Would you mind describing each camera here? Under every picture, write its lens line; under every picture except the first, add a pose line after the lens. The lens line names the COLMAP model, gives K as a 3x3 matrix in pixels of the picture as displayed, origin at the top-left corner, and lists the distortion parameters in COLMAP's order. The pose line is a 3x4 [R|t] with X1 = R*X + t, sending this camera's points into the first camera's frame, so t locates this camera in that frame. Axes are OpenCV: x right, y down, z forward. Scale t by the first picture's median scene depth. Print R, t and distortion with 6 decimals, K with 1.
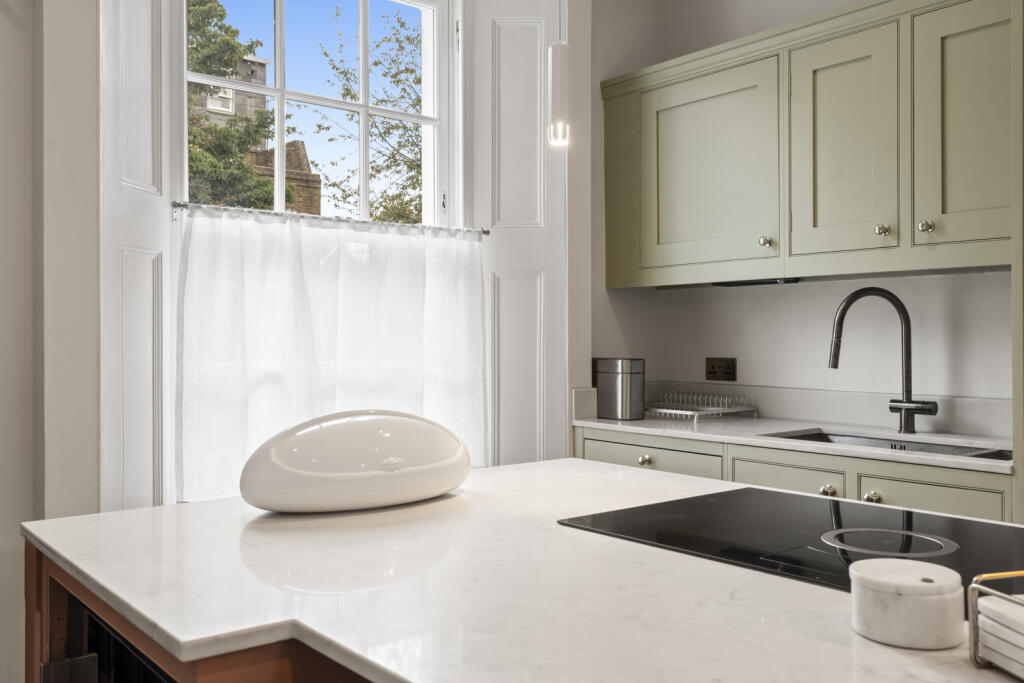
lens RADIAL K [[901.0, 0, 512.3], [0, 901.0, 340.3], [0, 0, 1]] dist [0.000595, -0.000188]
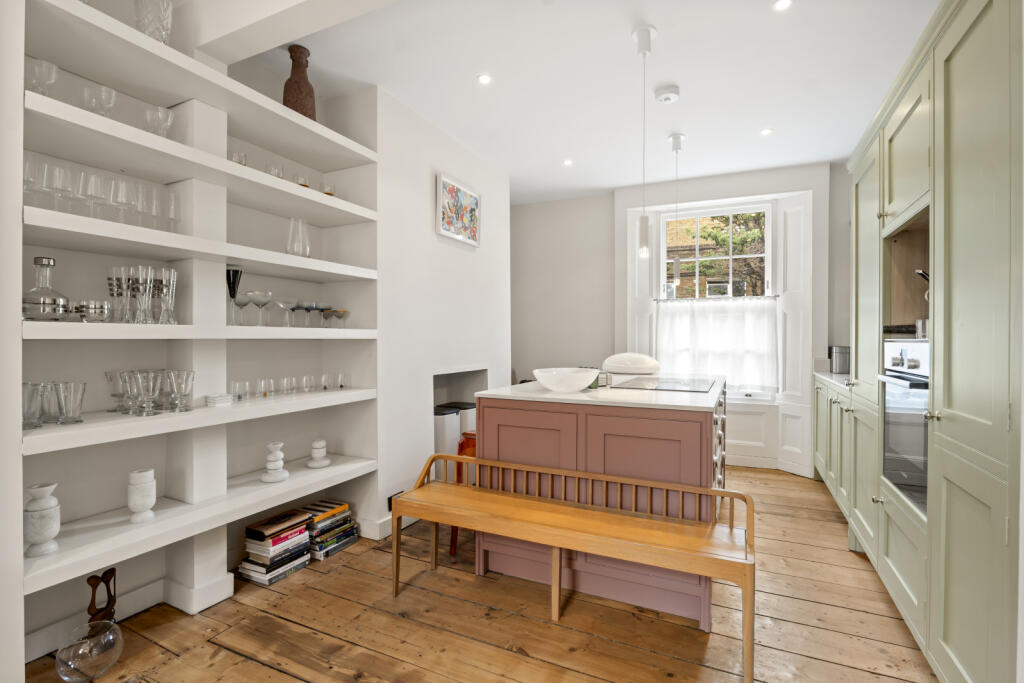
lens RADIAL K [[490.8, 0, 510.6], [0, 490.8, 340.8], [0, 0, 1]] dist [-0.015991, 0.002996]
pose [[0.421409, 0.003886, -0.906862, 0.940965], [-0.003630, 0.999990, 0.002598, 0.006770], [0.906863, 0.002197, 0.421419, -0.289203]]
